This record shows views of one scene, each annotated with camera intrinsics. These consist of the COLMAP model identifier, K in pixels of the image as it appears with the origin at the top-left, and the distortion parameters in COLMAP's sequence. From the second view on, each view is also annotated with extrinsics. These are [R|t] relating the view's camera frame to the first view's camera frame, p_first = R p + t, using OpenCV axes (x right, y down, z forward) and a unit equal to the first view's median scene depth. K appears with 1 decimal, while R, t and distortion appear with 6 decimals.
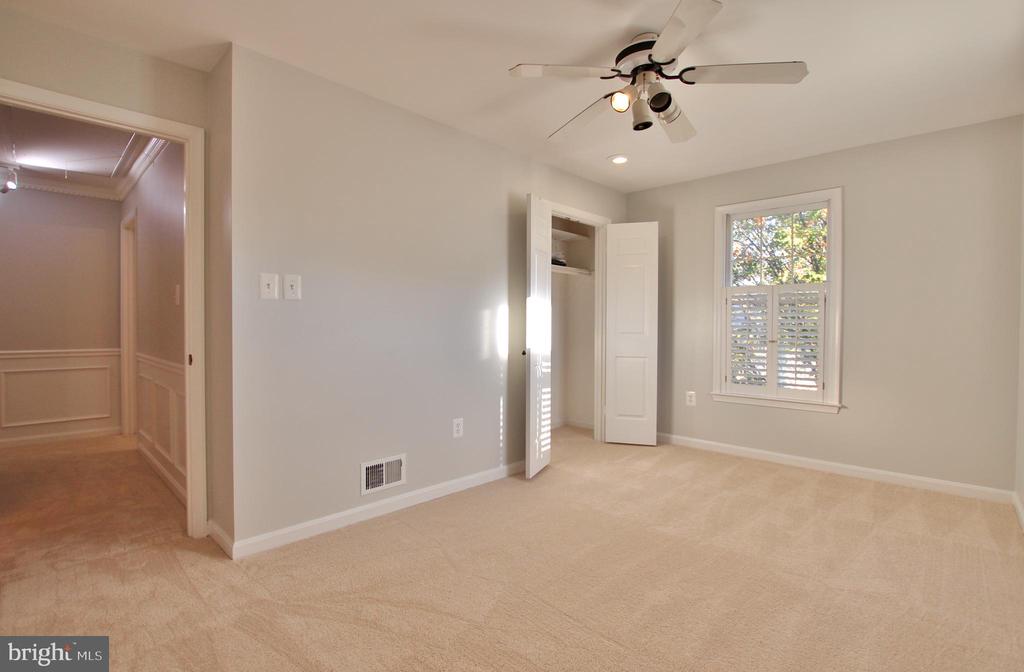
lens RADIAL K [[478.0, 0, 512.0], [0, 478.0, 336.0], [0, 0, 1]] dist [-0.024476, 0.000127]
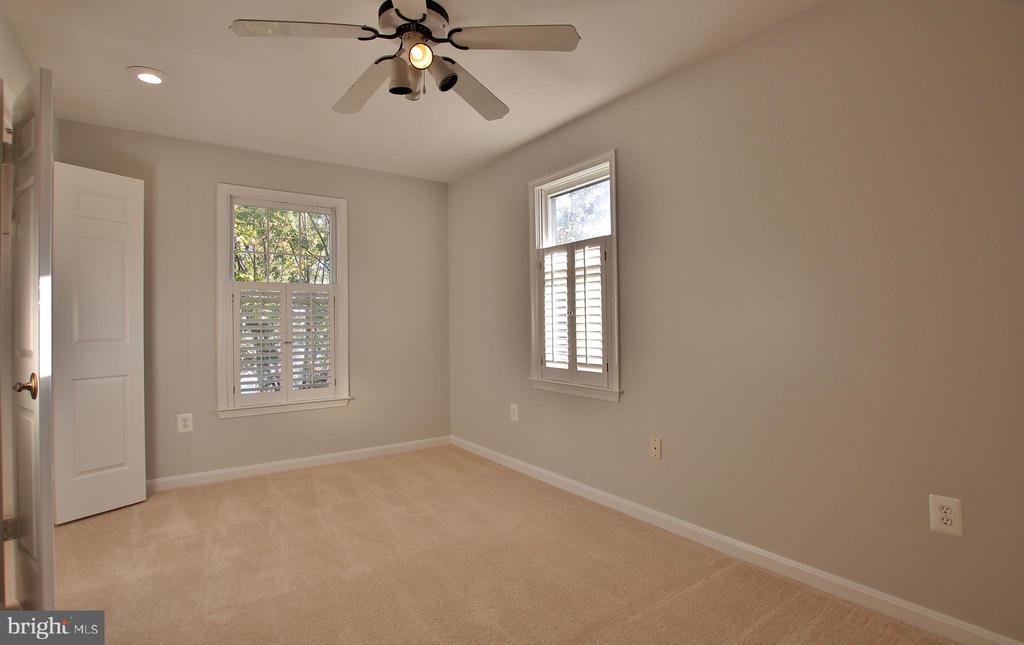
lens RADIAL K [[484.7, 0, 512.0], [0, 484.7, 322.5], [0, 0, 1]] dist [-0.003196, -0.000685]
pose [[0.232016, -0.006388, 0.972691, -0.288816], [0.034035, 0.999419, -0.001555, -0.011928], [-0.972116, 0.033467, 0.232099, 0.338898]]
